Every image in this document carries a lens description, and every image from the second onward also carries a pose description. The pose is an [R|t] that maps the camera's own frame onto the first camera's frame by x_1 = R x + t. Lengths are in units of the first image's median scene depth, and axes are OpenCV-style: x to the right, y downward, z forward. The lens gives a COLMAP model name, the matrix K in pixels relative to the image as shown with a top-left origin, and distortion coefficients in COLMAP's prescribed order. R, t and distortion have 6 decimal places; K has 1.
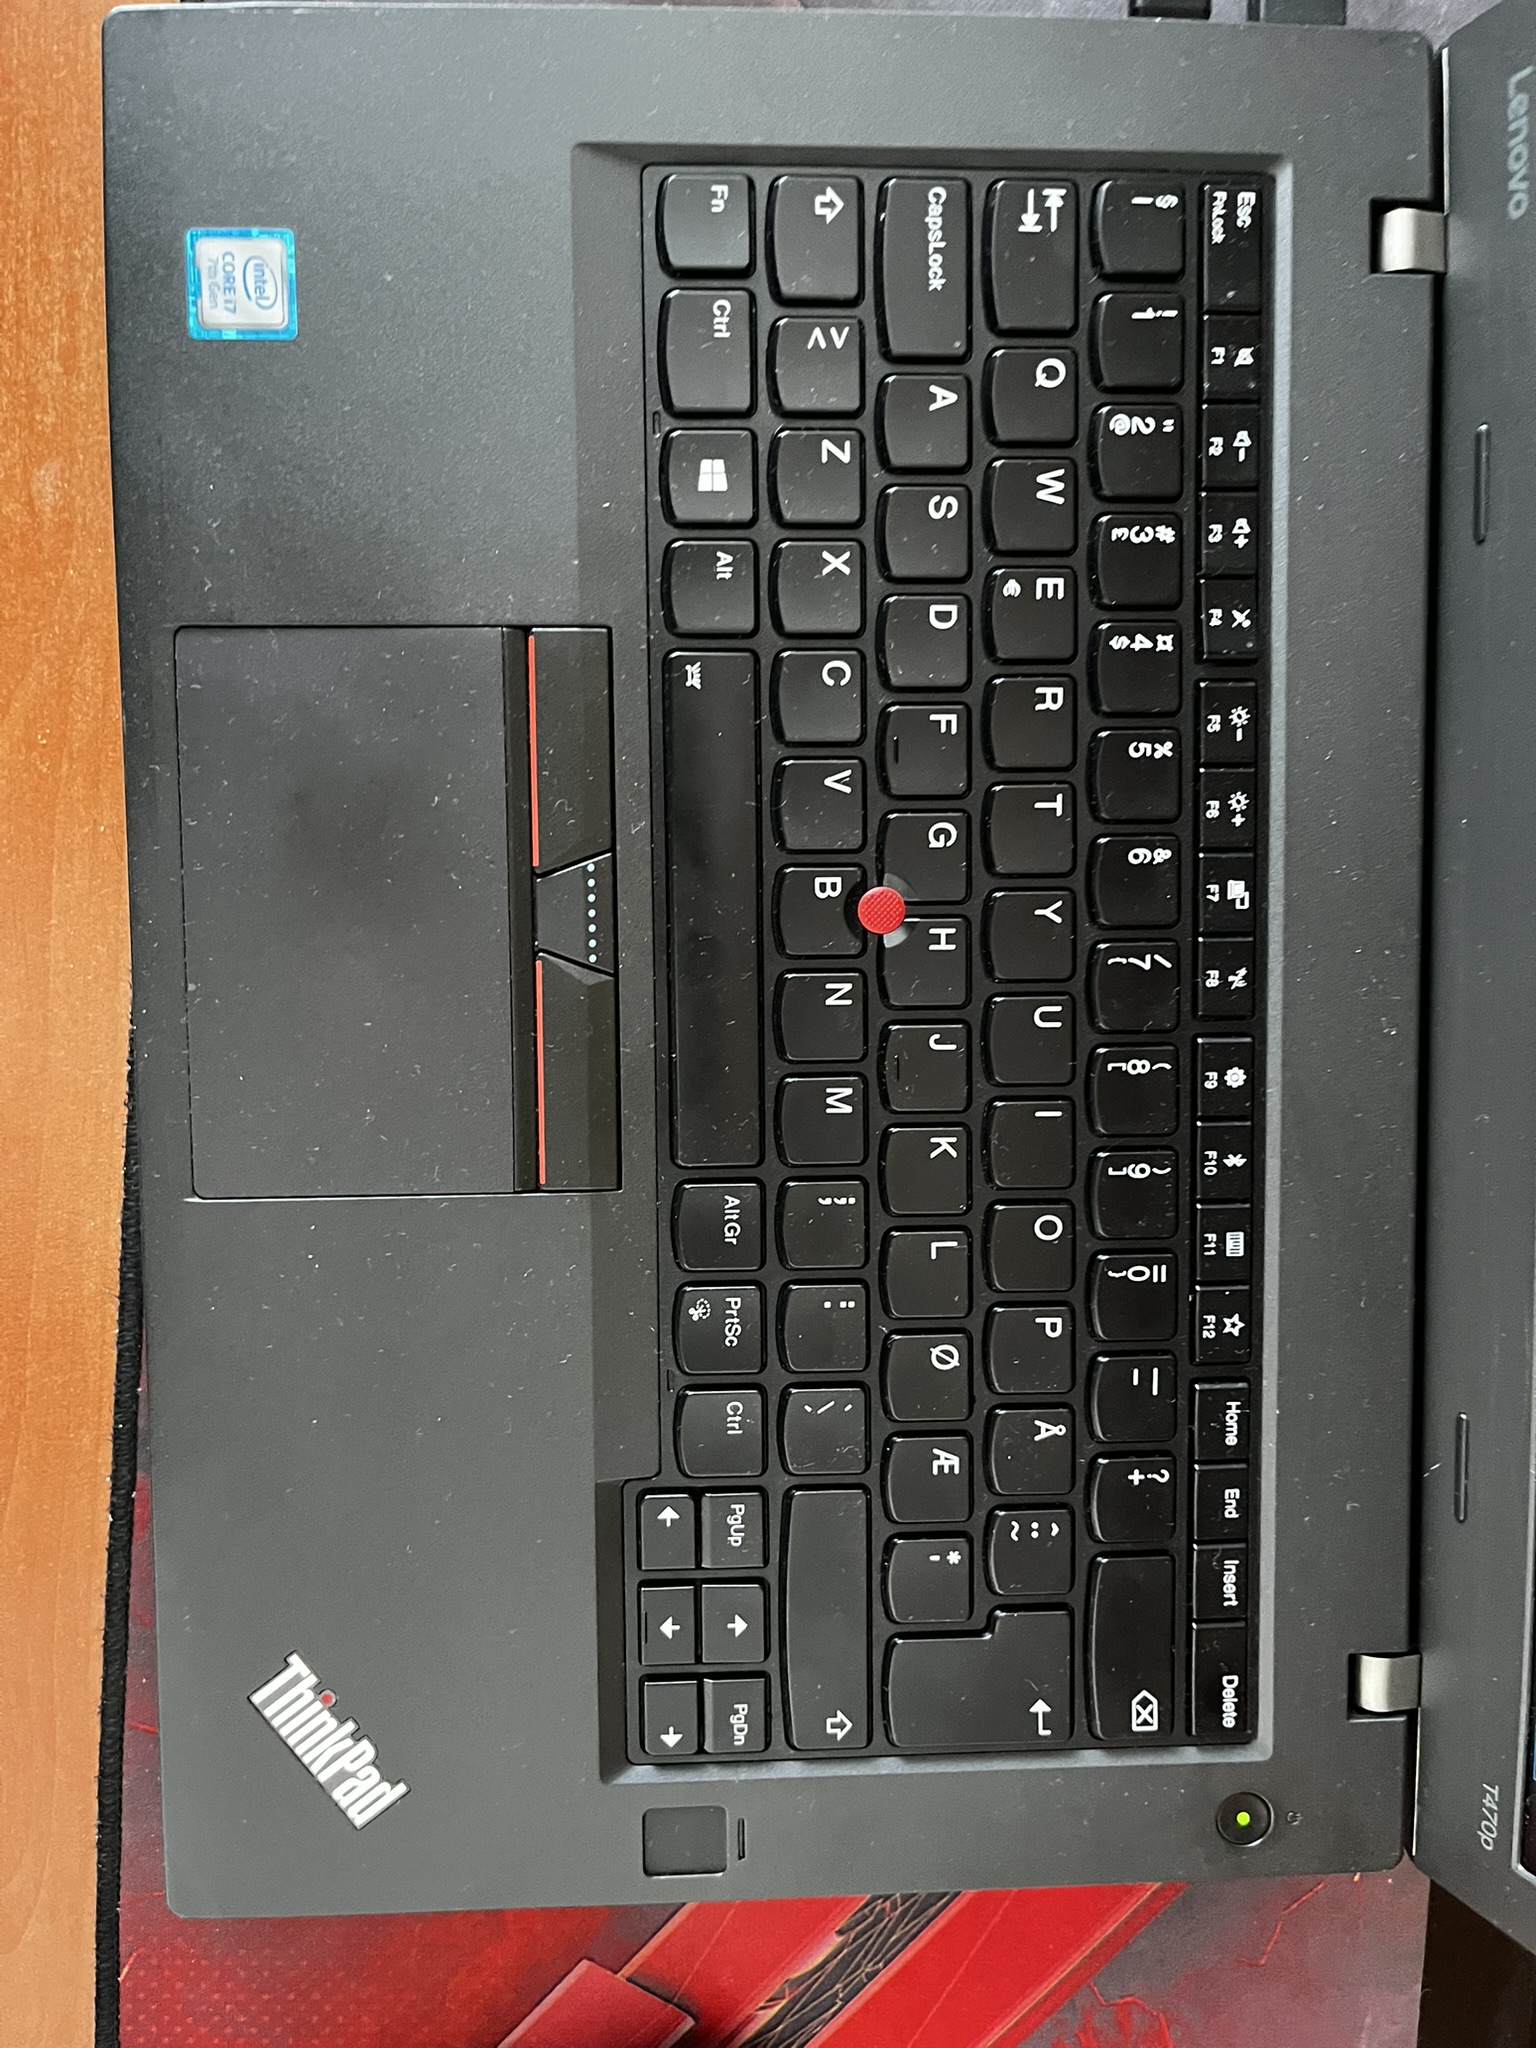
lens RADIAL K [[1633.3, 0, 768.0], [0, 1633.3, 1024.0], [0, 0, 1]] dist [0.006411, 0.003386]
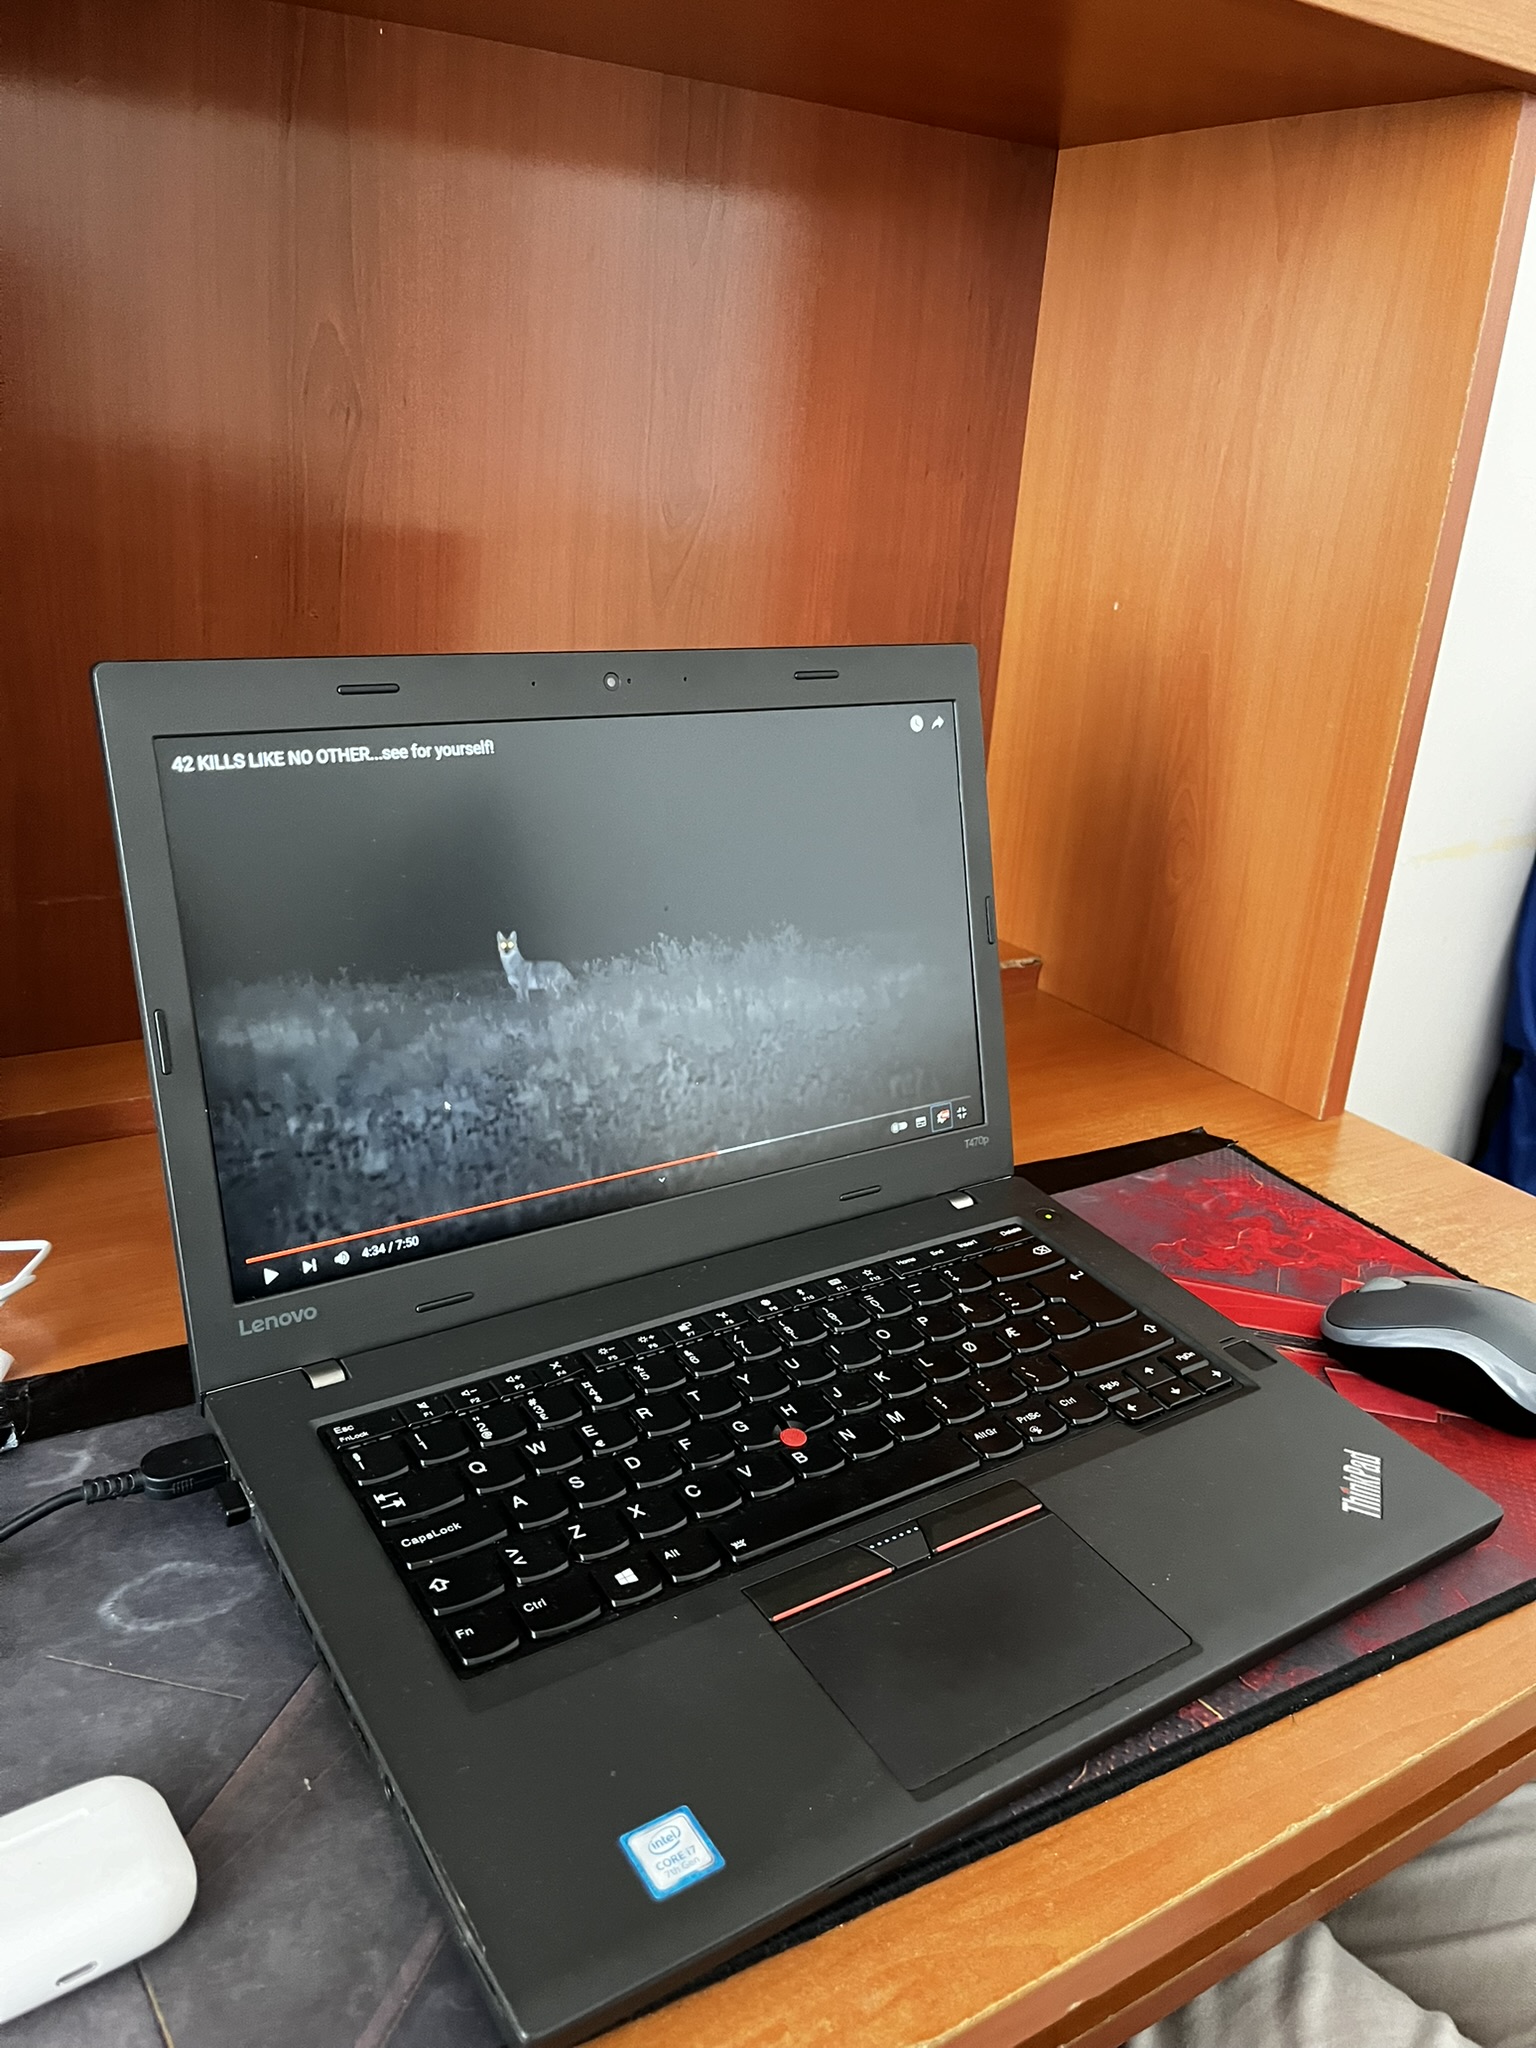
lens RADIAL K [[1633.3, 0, 768.0], [0, 1633.3, 1024.0], [0, 0, 1]] dist [0.006411, 0.003386]
pose [[-0.535655, -0.422975, 0.730867, -1.027838], [0.841734, -0.198259, 0.502172, -0.901638], [-0.067505, 0.884186, 0.462231, -0.206053]]
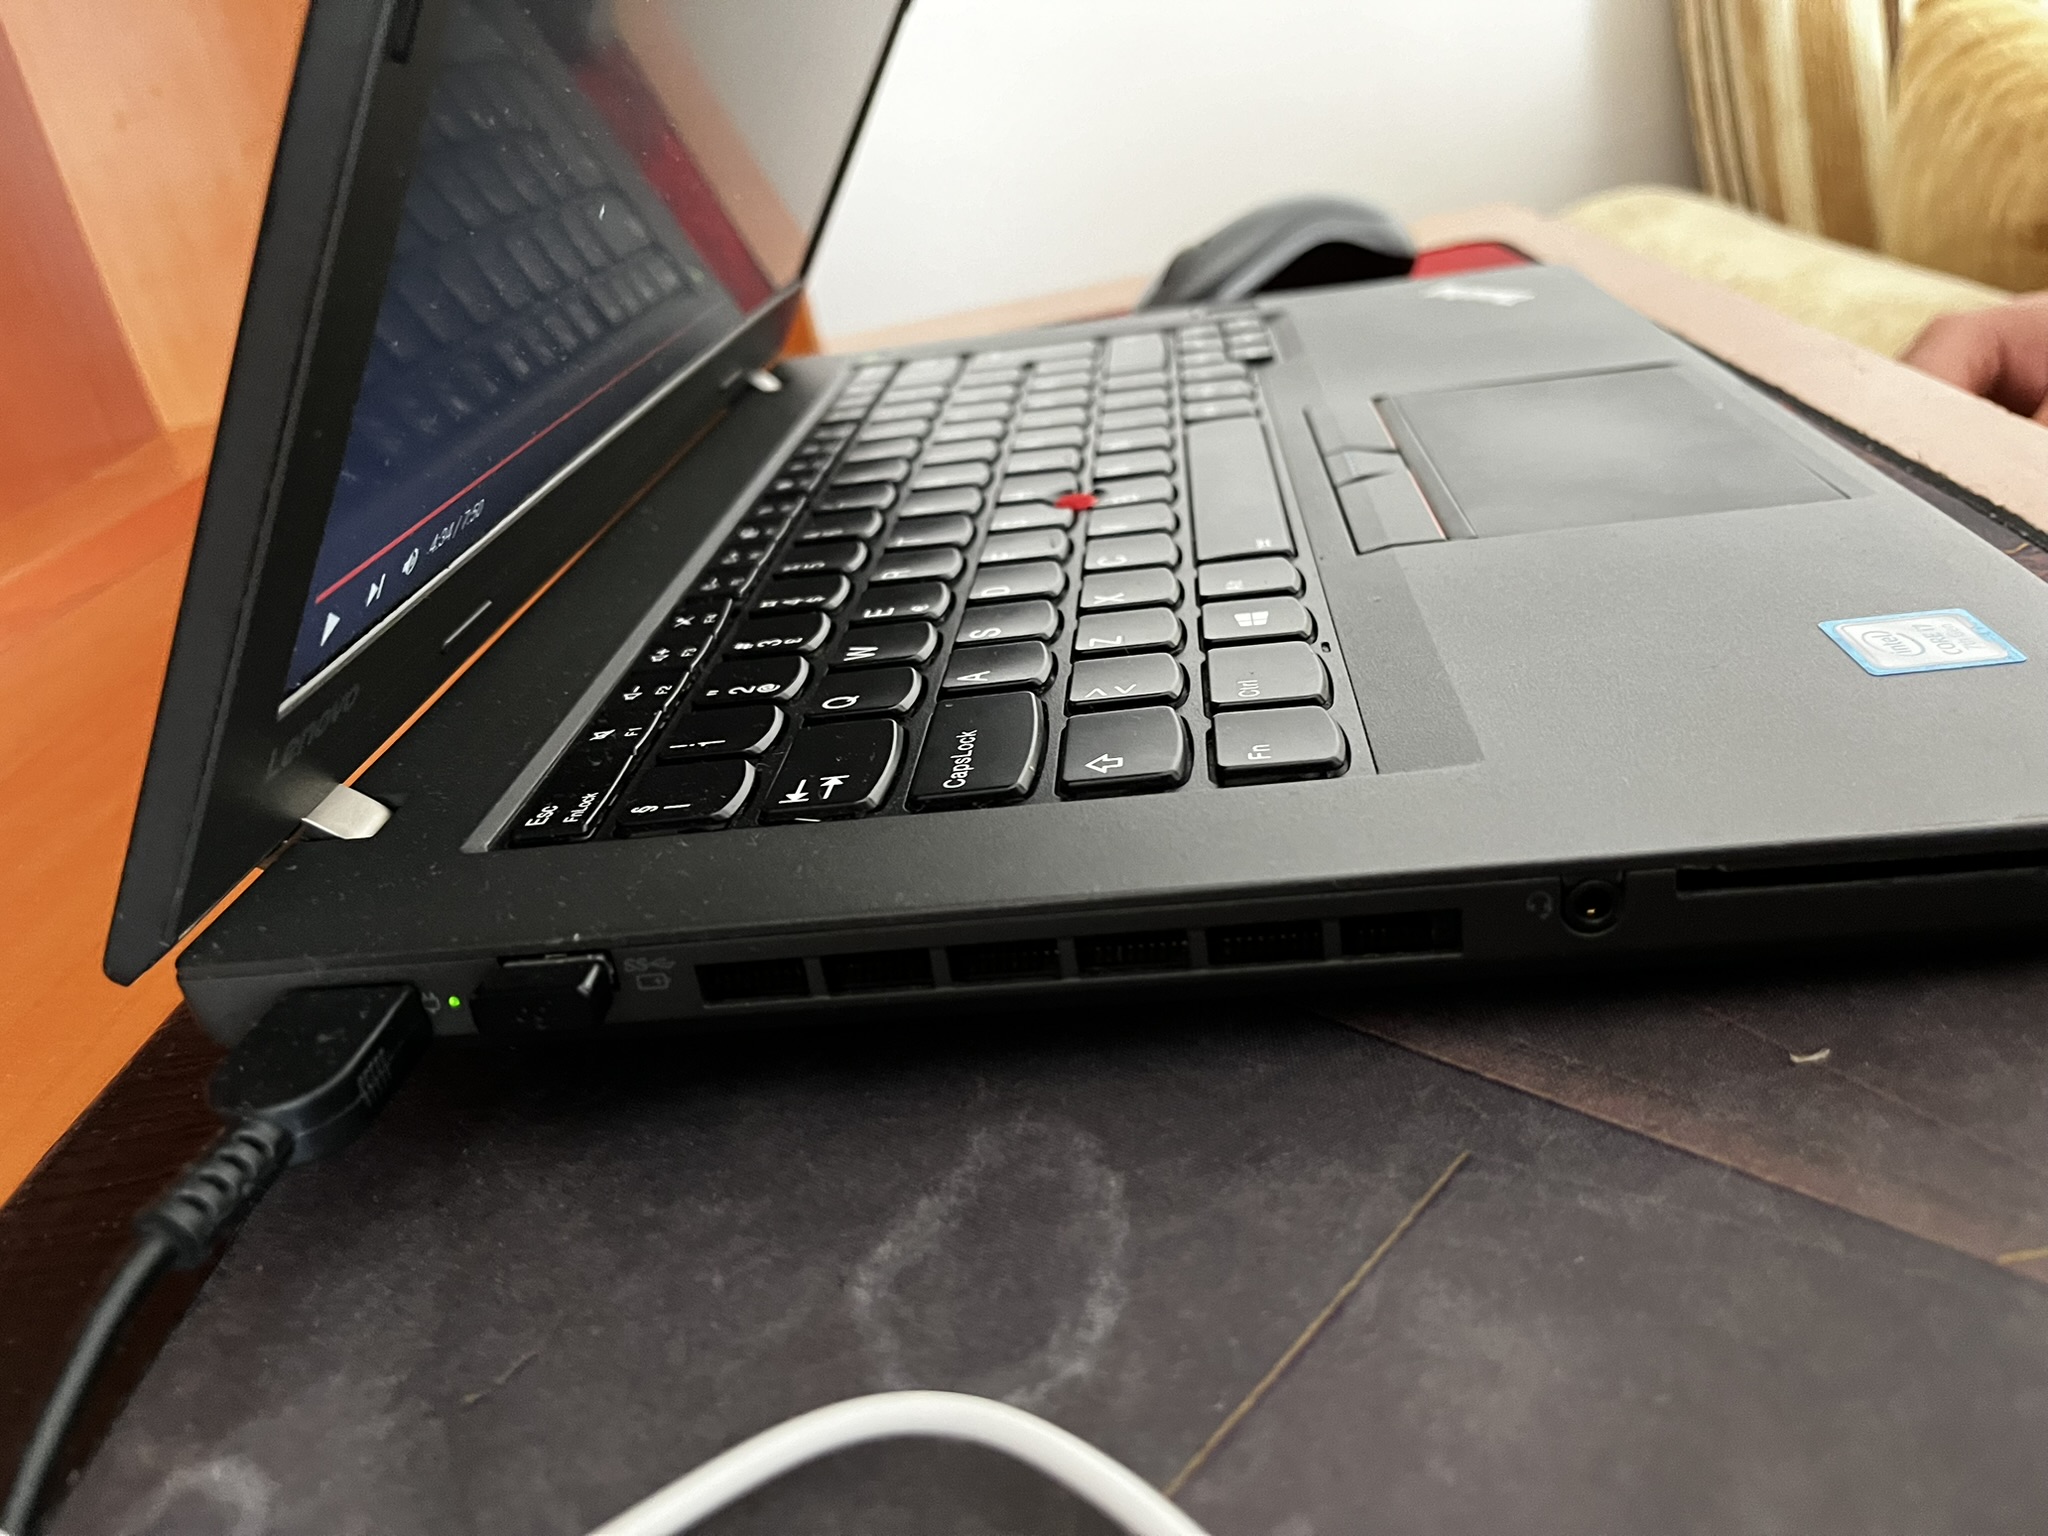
lens RADIAL K [[1633.3, 0, 1024.0], [0, 1633.3, 768.0], [0, 0, 1]] dist [0.006411, 0.003386]
pose [[-0.992241, 0.056717, 0.110637, -0.005626], [0.070738, -0.474263, 0.877537, -1.115699], [0.102242, 0.878554, 0.466571, 0.659631]]
